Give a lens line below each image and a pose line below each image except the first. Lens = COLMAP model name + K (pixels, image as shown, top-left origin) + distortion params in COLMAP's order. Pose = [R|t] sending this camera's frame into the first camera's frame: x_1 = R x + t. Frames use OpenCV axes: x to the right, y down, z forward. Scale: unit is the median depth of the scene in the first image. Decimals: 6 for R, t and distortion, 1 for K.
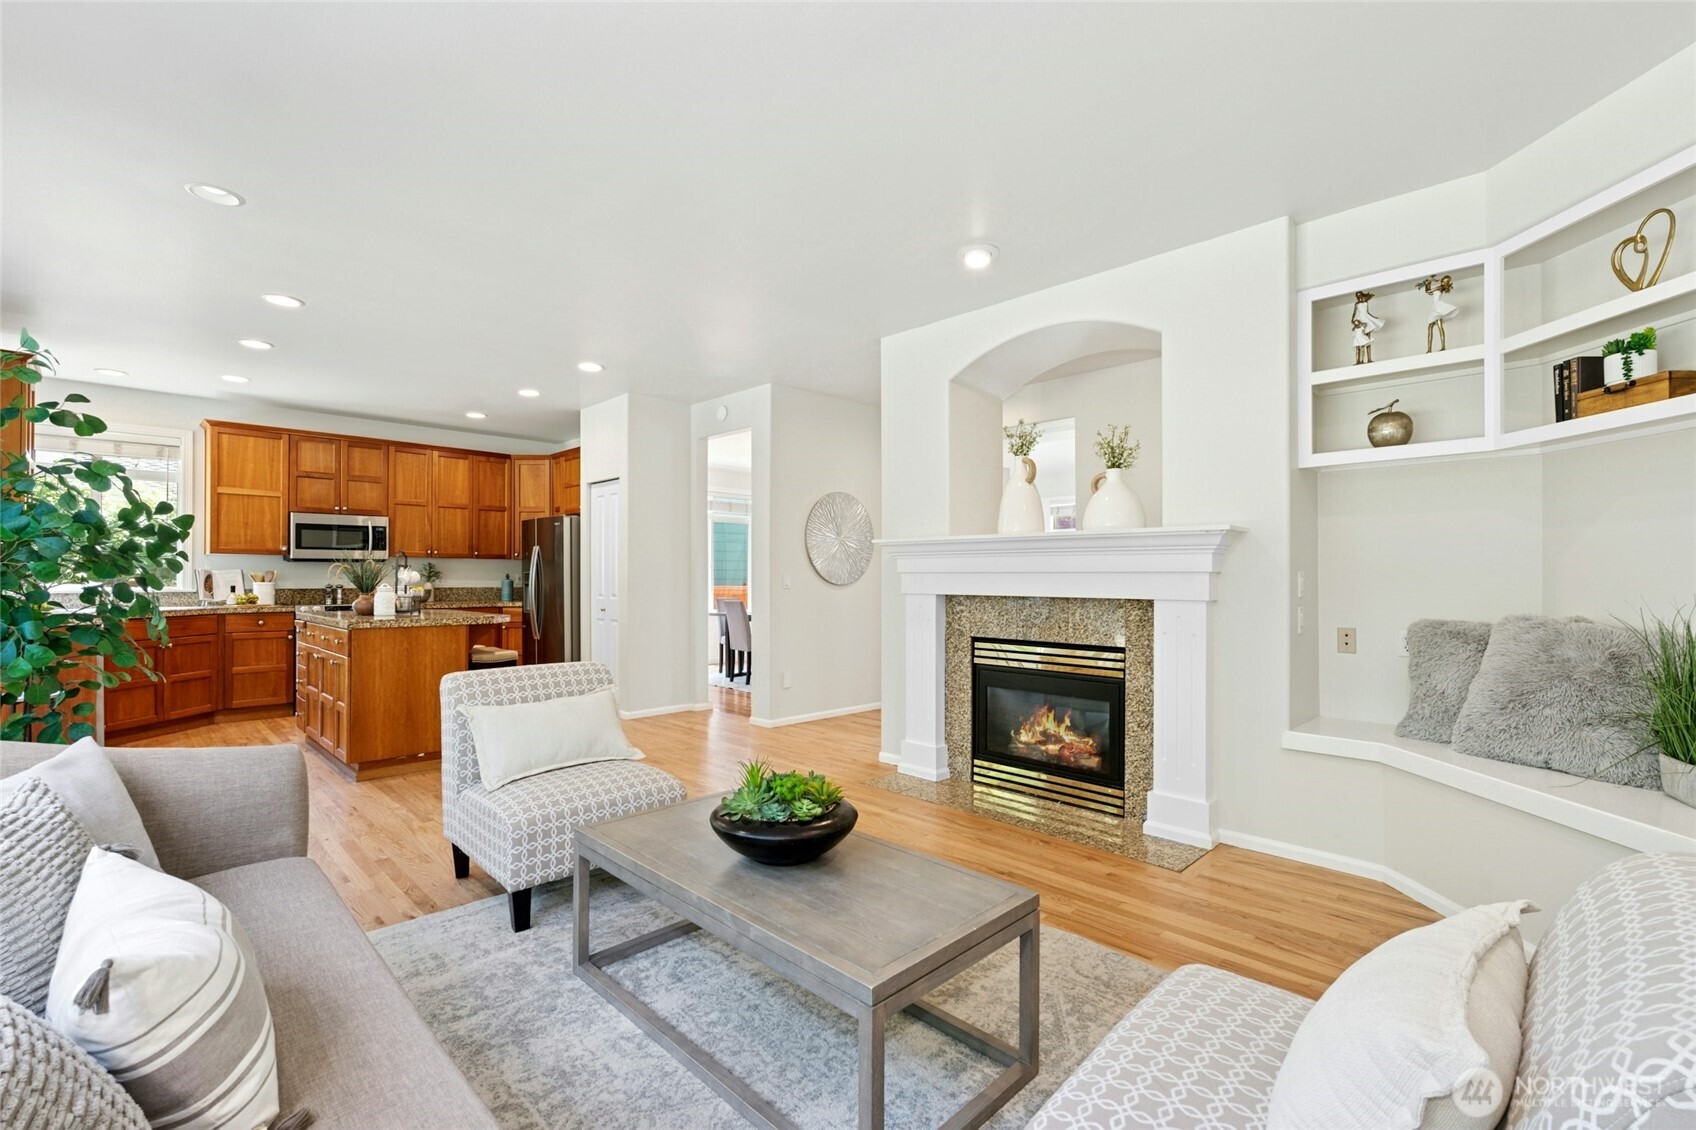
lens RADIAL K [[742.1, 0, 847.3], [0, 742.1, 573.6], [0, 0, 1]] dist [-0.000113, -0.000076]
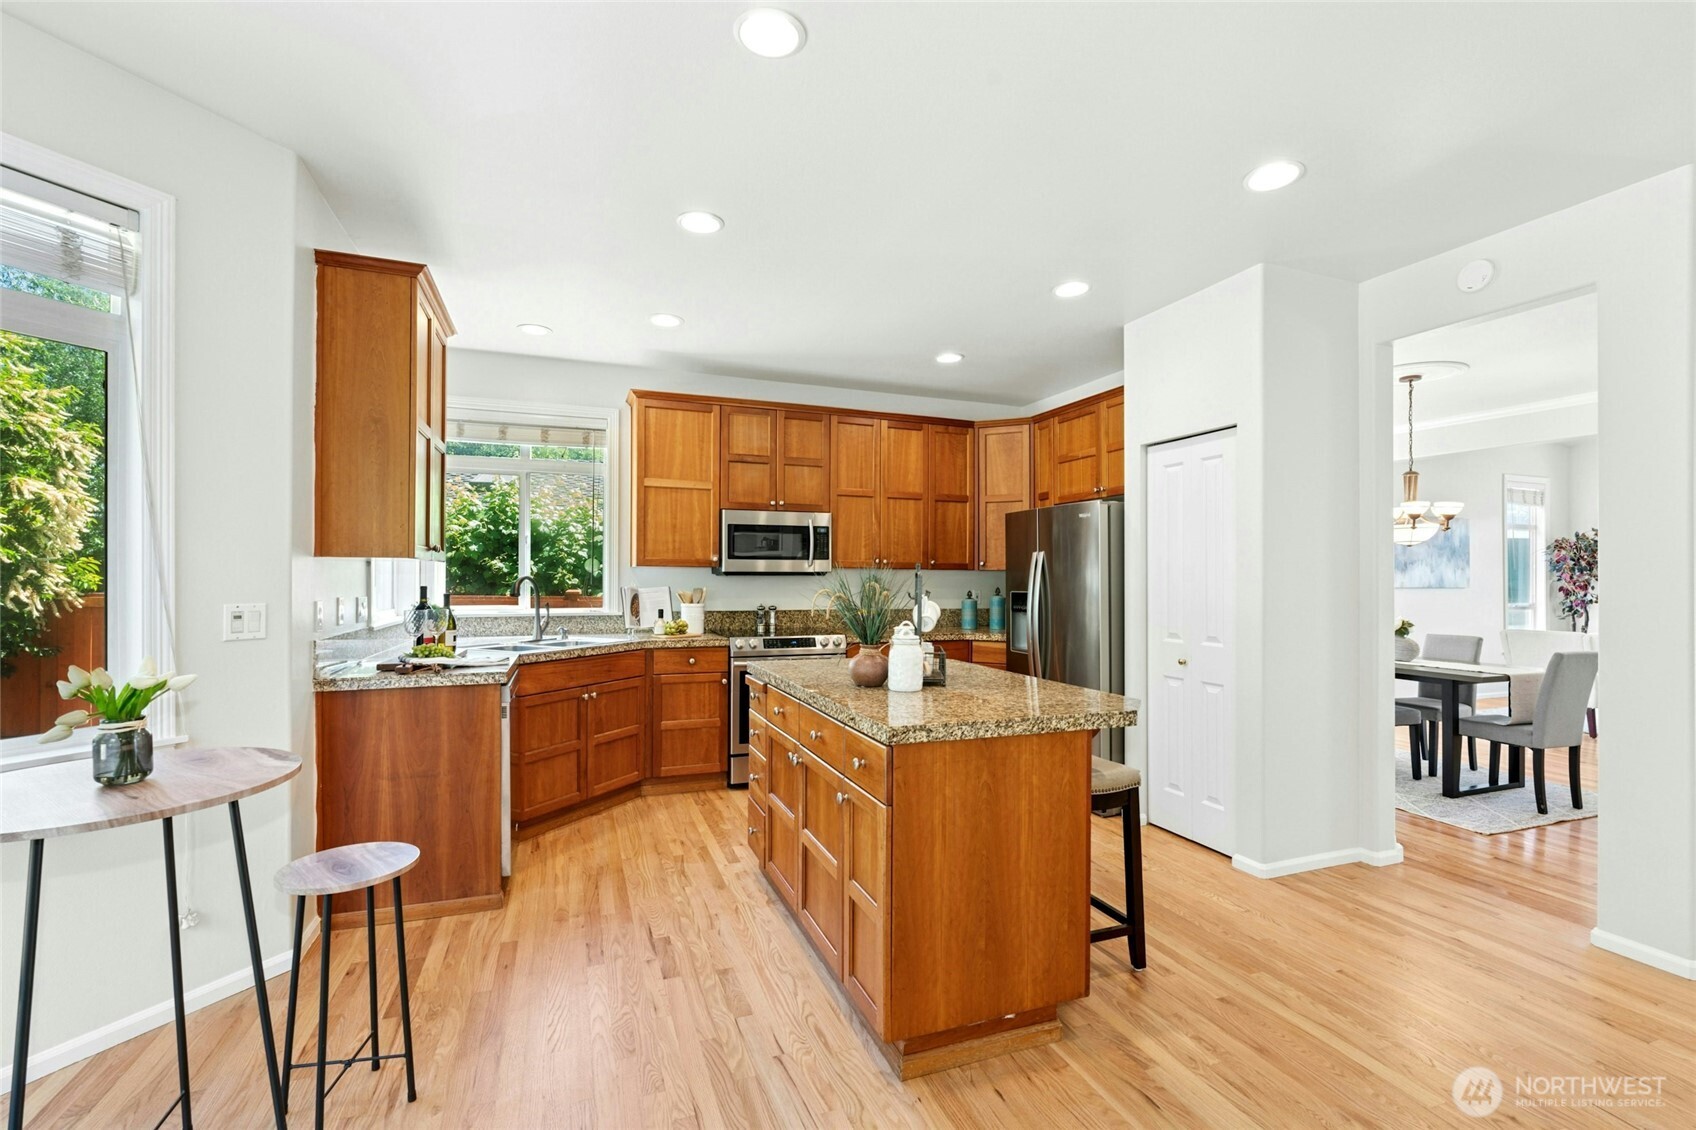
lens RADIAL K [[742.1, 0, 850.7], [0, 742.1, 579.7], [0, 0, 1]] dist [-0.000113, -0.000076]
pose [[0.912889, 0.005746, -0.408167, -0.345435], [-0.002735, 0.999965, 0.007959, -0.019602], [0.408198, -0.006149, 0.912873, 0.392554]]
